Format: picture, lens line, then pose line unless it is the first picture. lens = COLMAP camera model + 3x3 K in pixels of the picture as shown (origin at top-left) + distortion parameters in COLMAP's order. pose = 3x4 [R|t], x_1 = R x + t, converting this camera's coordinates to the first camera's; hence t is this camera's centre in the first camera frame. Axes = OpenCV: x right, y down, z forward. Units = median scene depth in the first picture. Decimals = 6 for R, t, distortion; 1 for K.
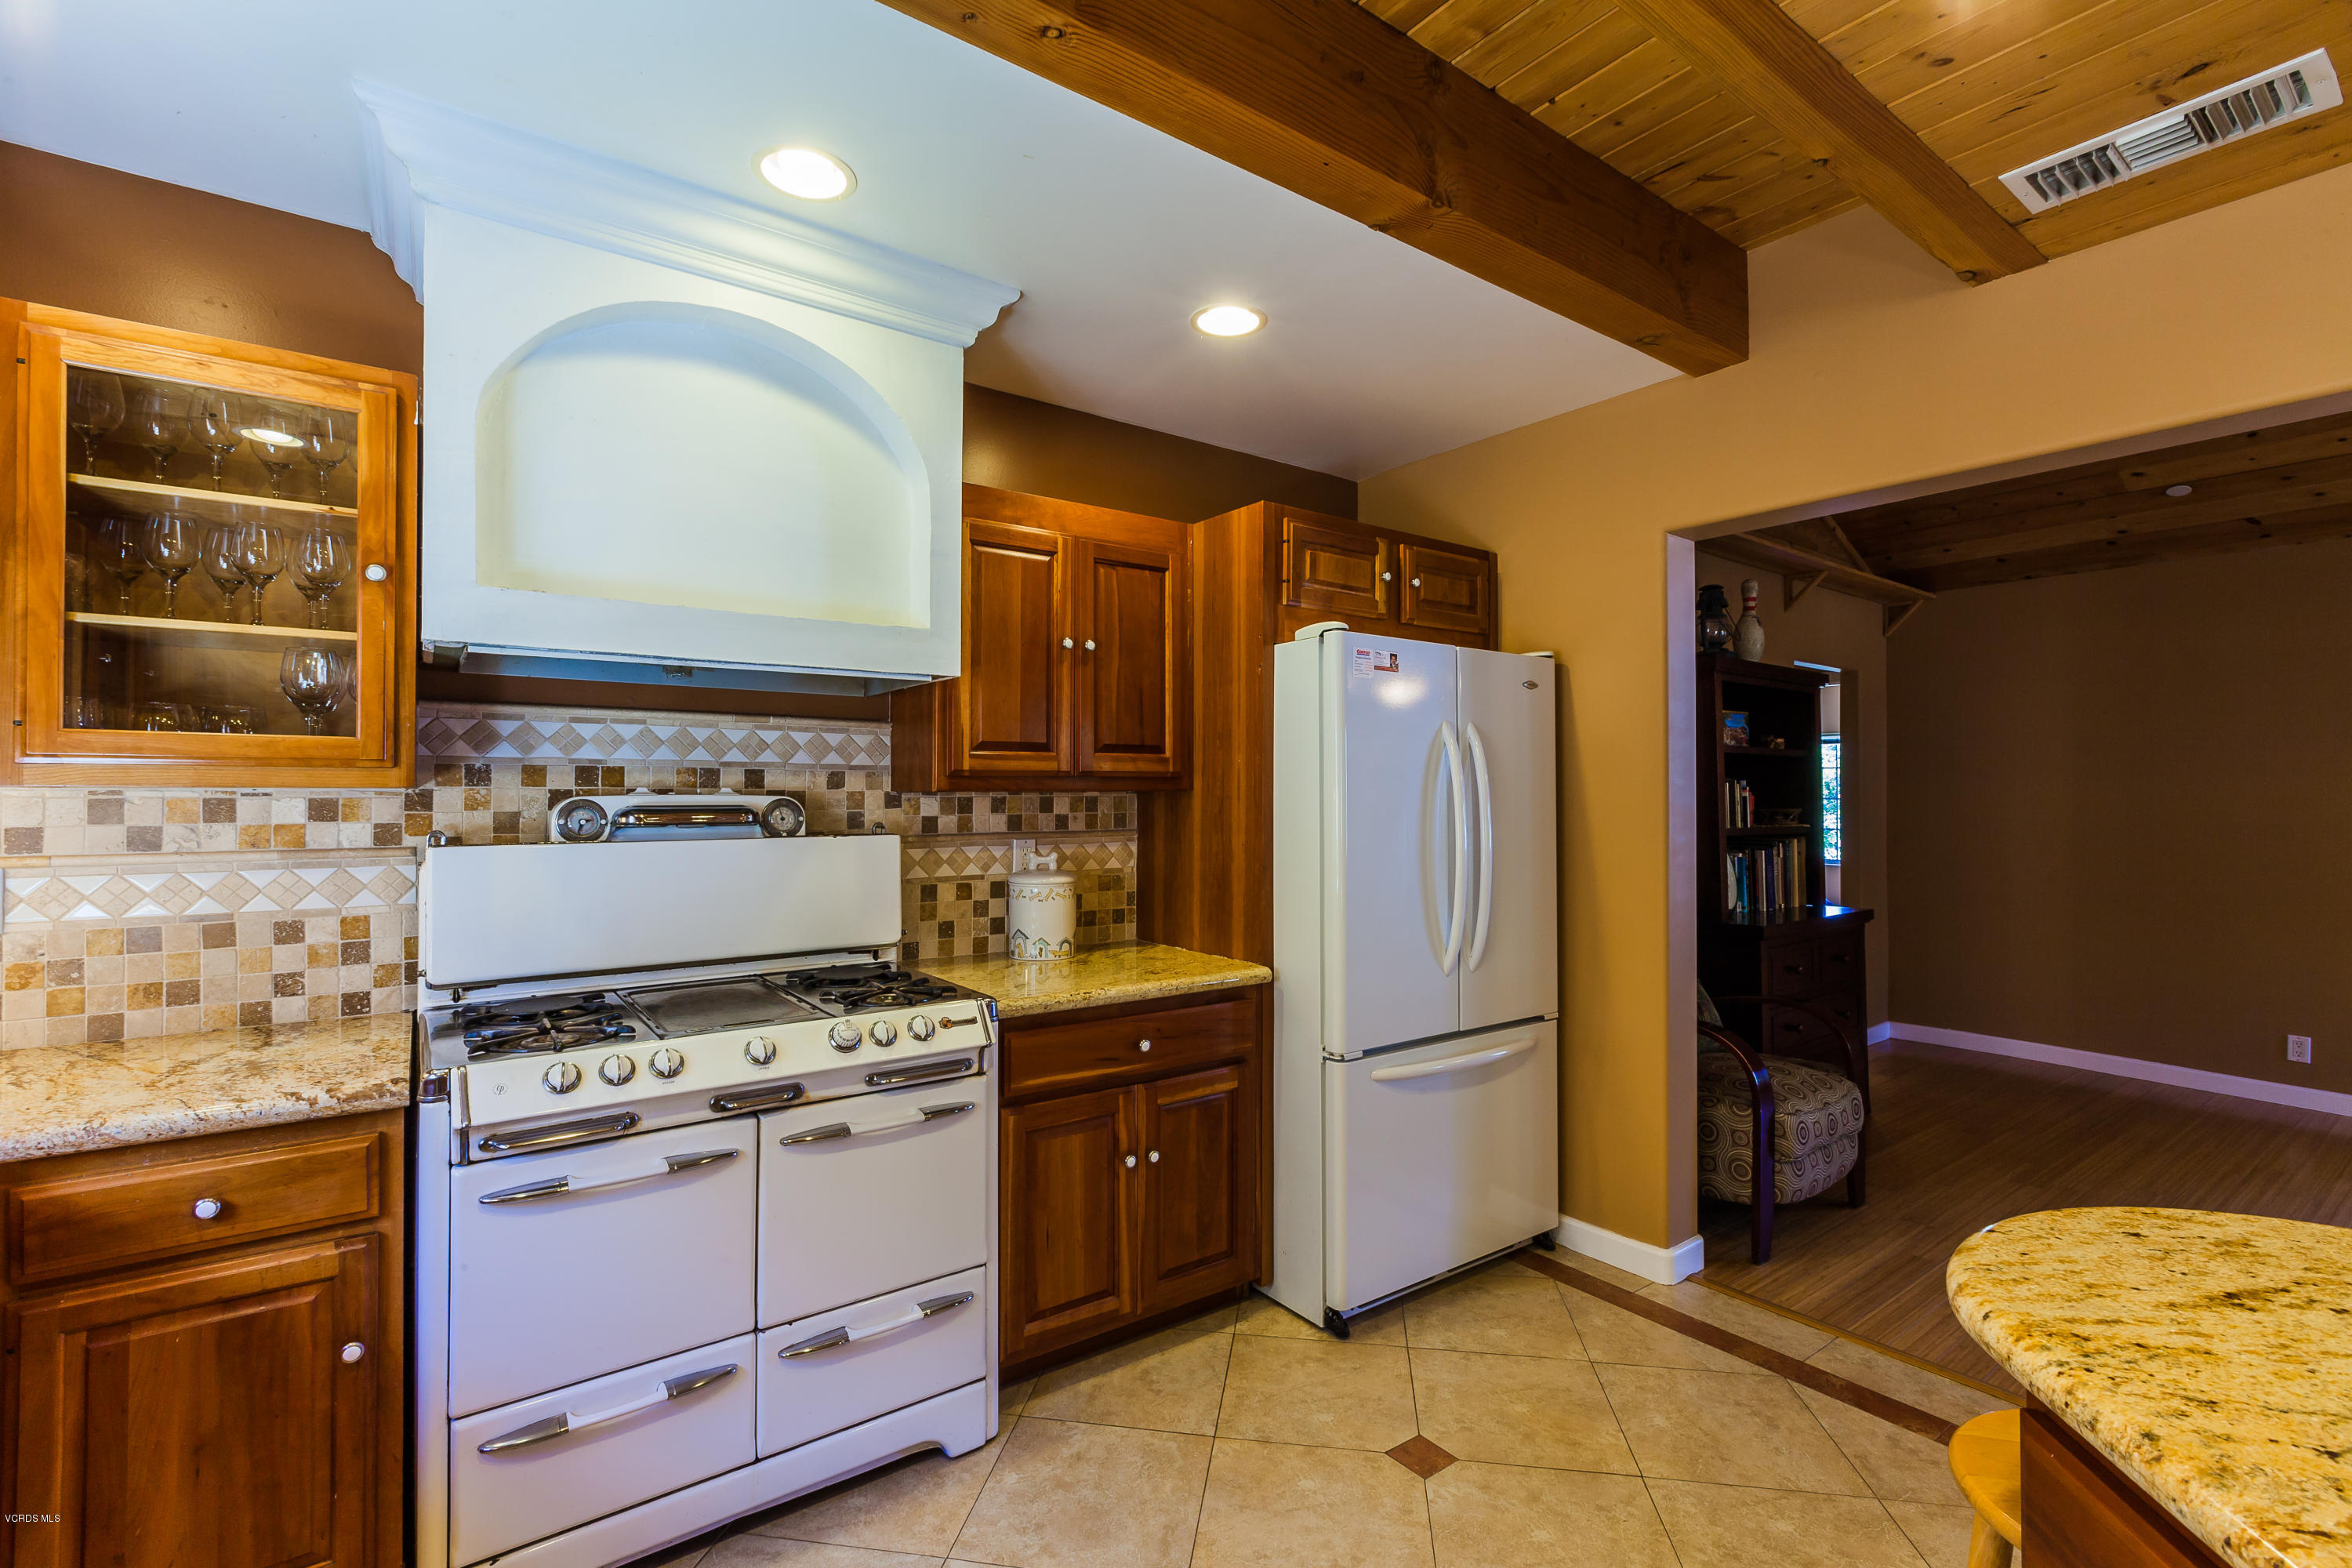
lens RADIAL K [[1036.2, 0, 1166.9], [0, 1036.2, 782.2], [0, 0, 1]] dist [-0.000661, 0.000645]
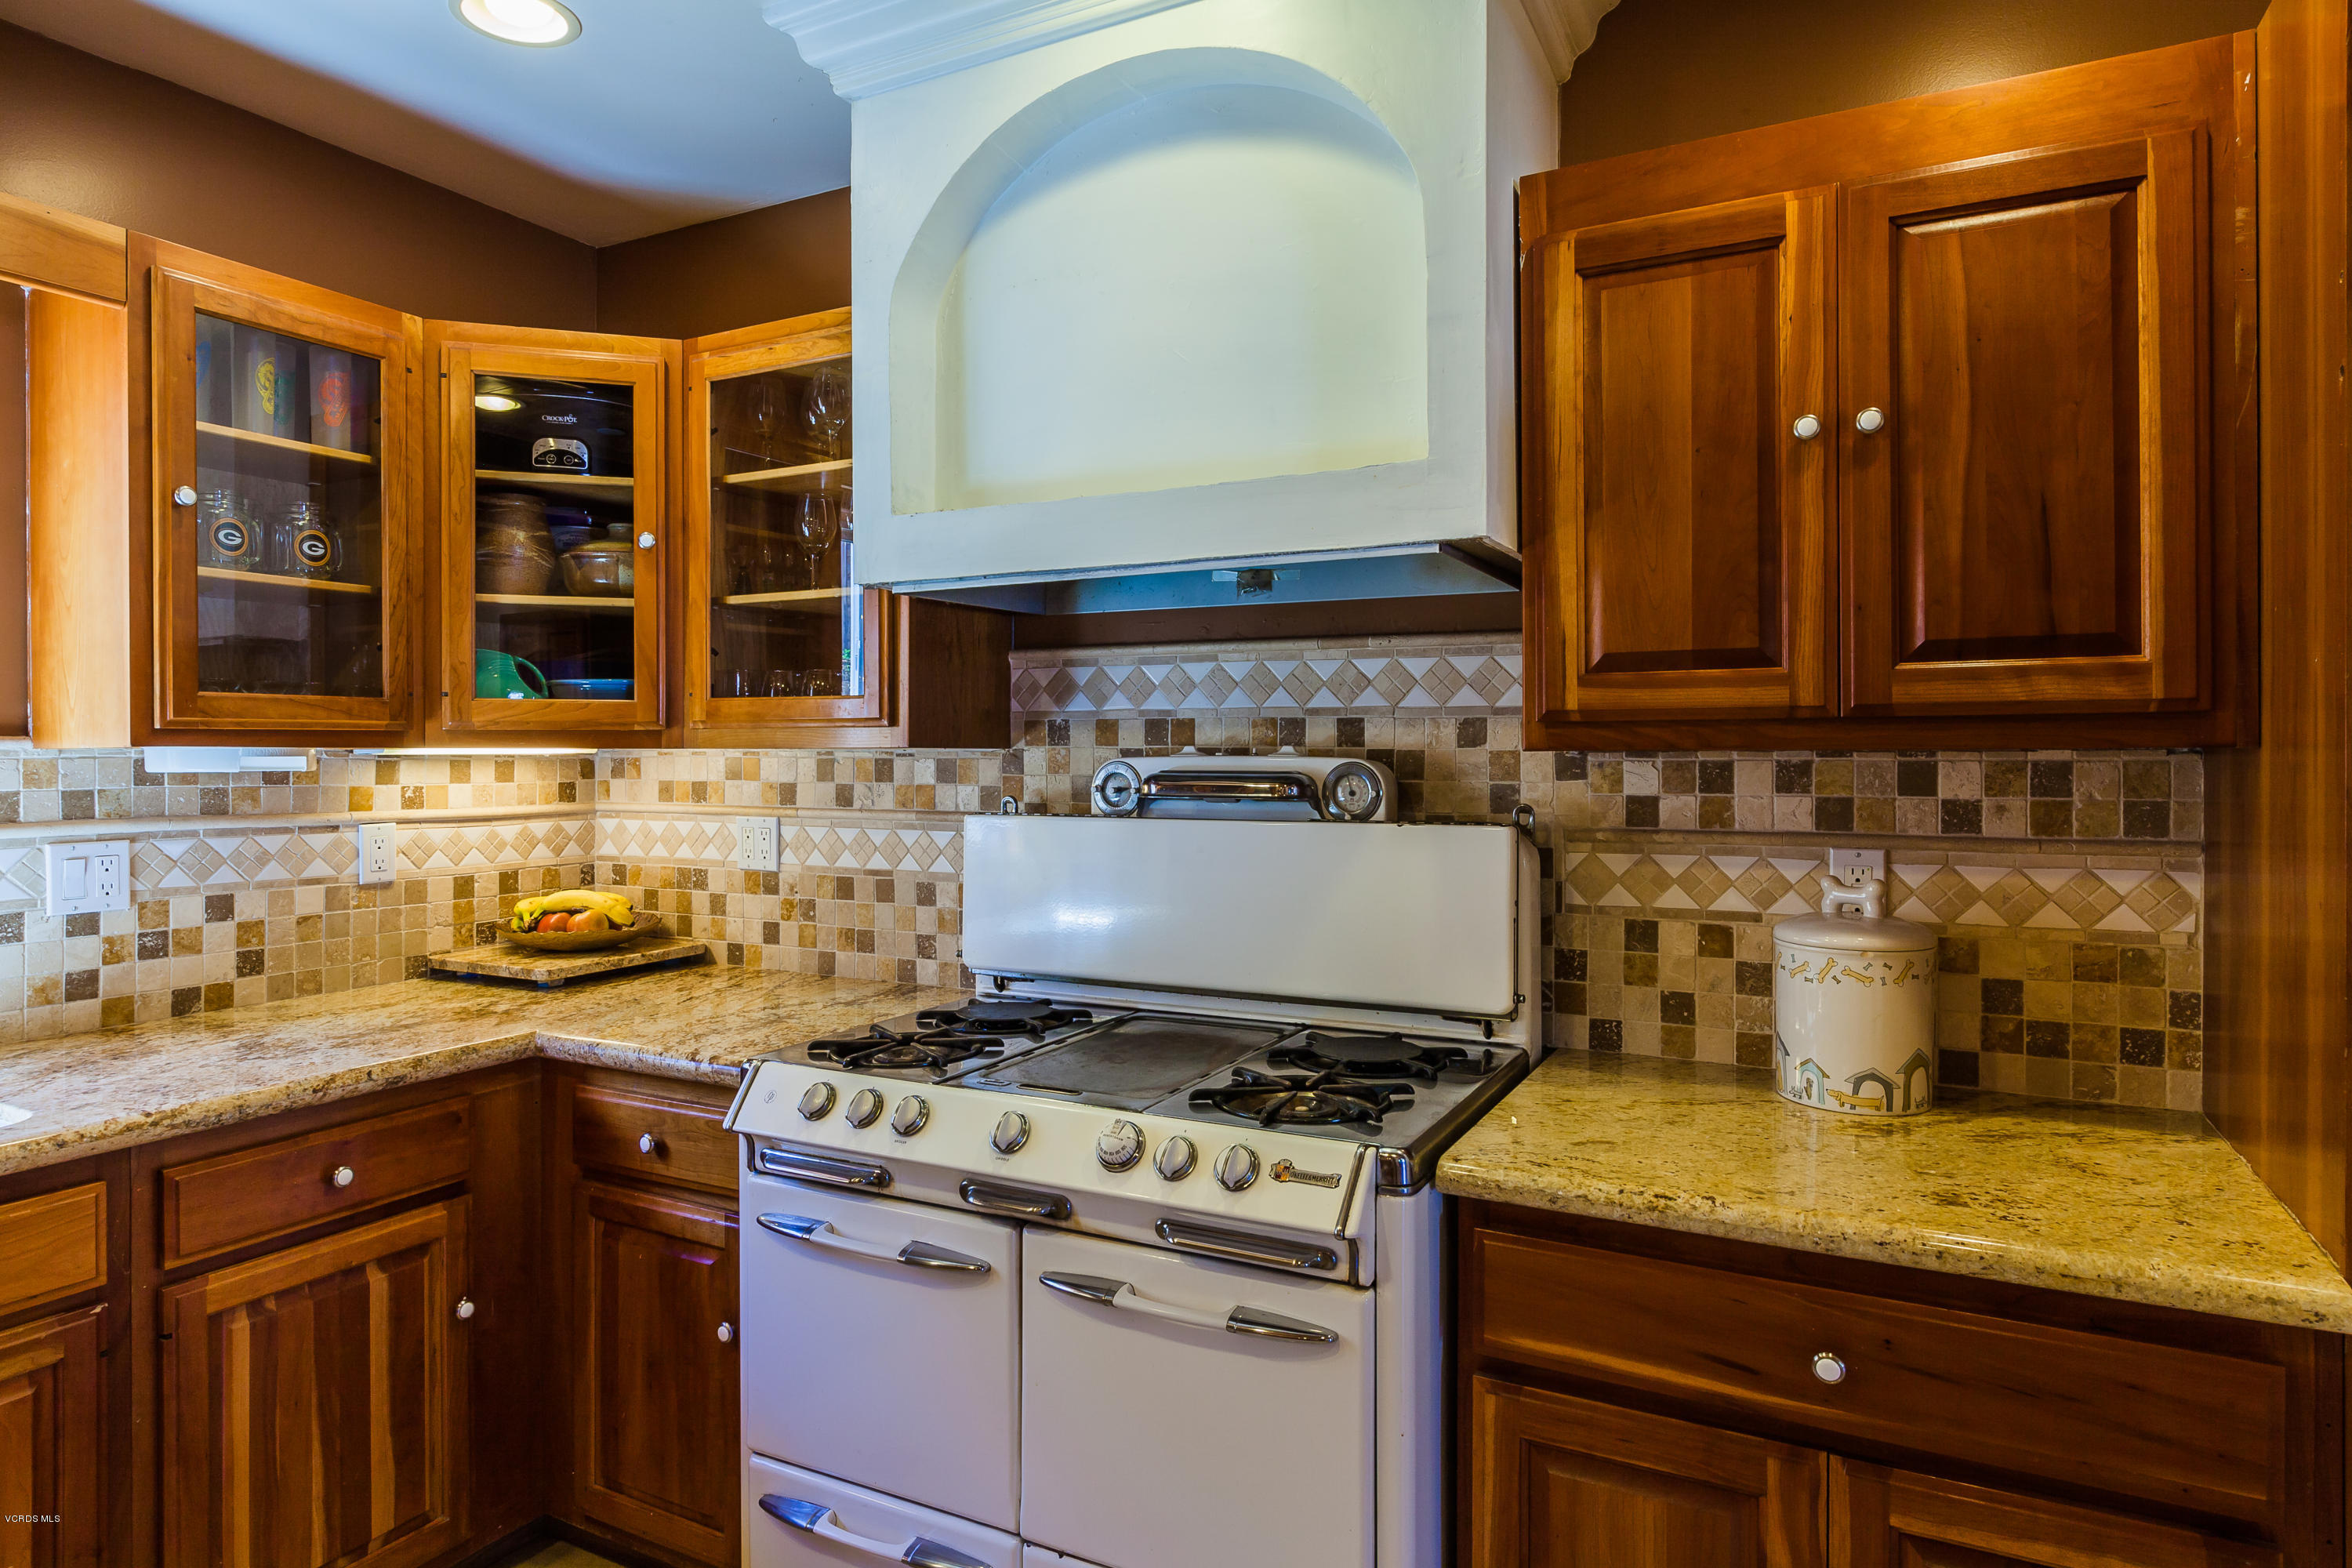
lens RADIAL K [[1338.6, 0, 1175.7], [0, 1338.6, 751.4], [0, 0, 1]] dist [-0.002425, -0.001413]
pose [[0.451175, -0.000551, -0.892435, 0.338928], [0.009960, 0.999941, 0.004417, 0.004416], [0.892380, -0.010881, 0.451154, 0.536005]]
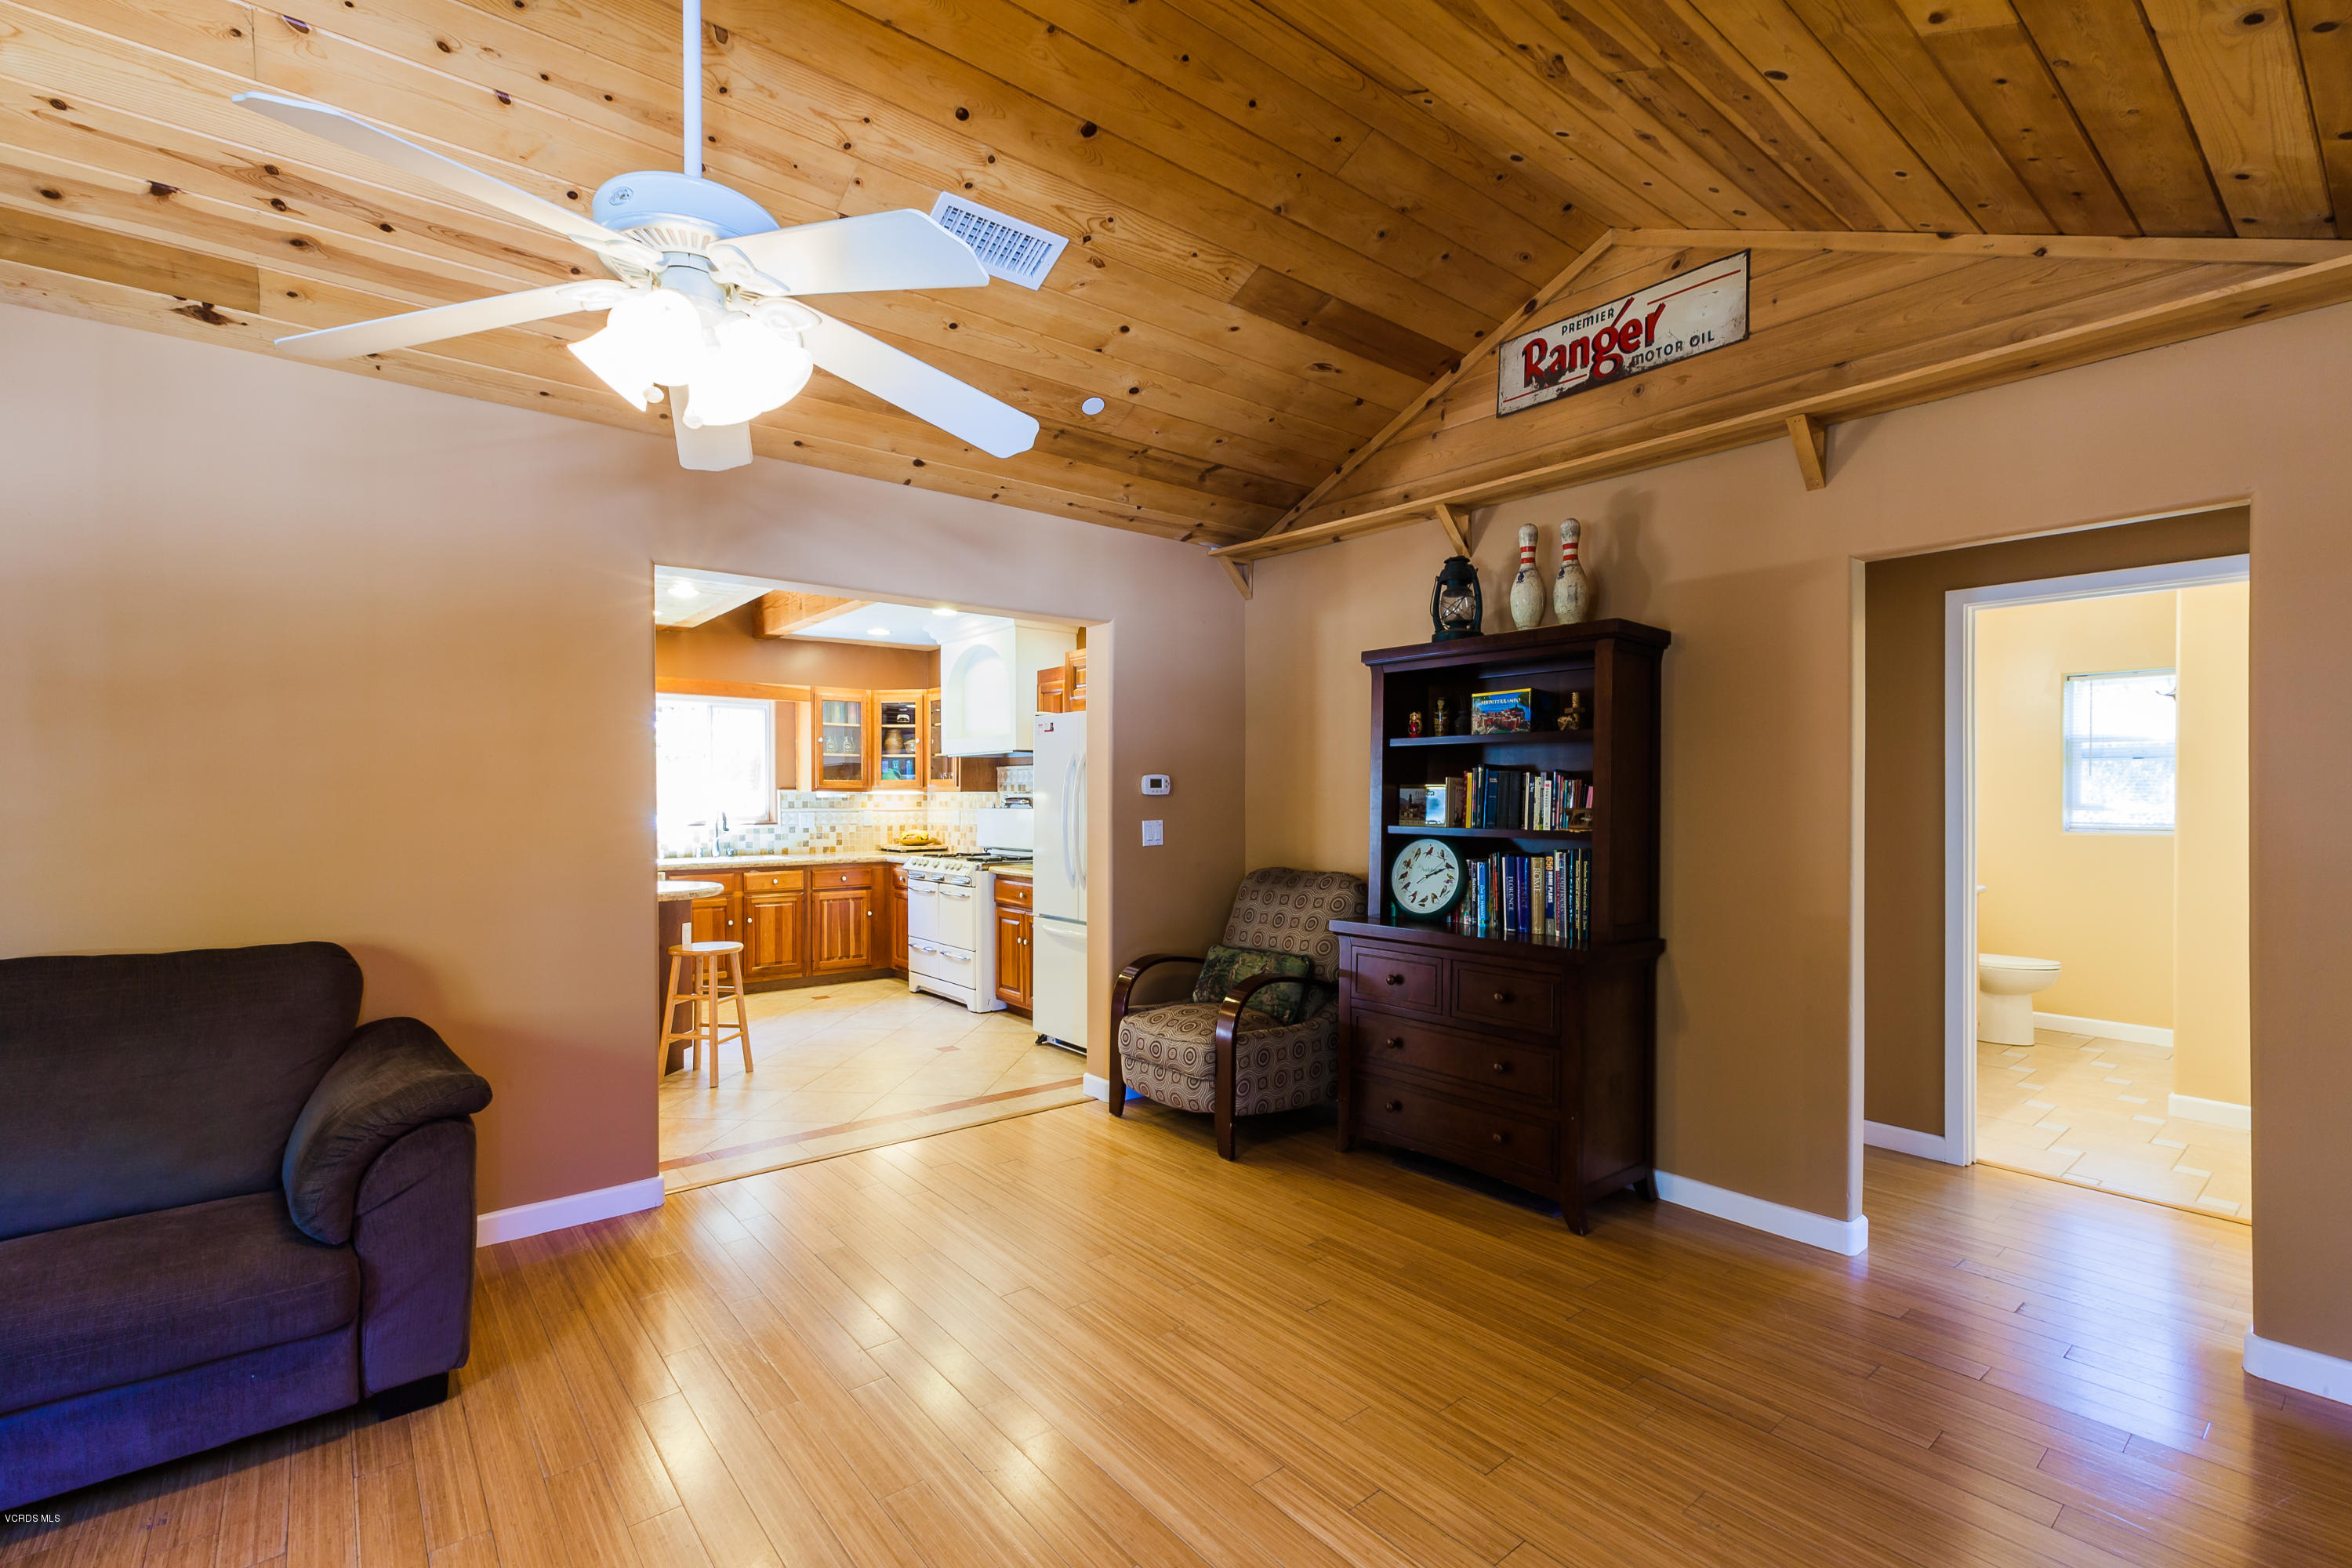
lens RADIAL K [[1036.2, 0, 1164.6], [0, 1036.2, 801.8], [0, 0, 1]] dist [-0.000661, 0.000645]
pose [[0.055514, 0.006055, -0.998440, 2.468352], [0.011646, 0.999910, 0.006712, 0.020305], [0.998390, -0.012000, 0.055438, 1.214556]]
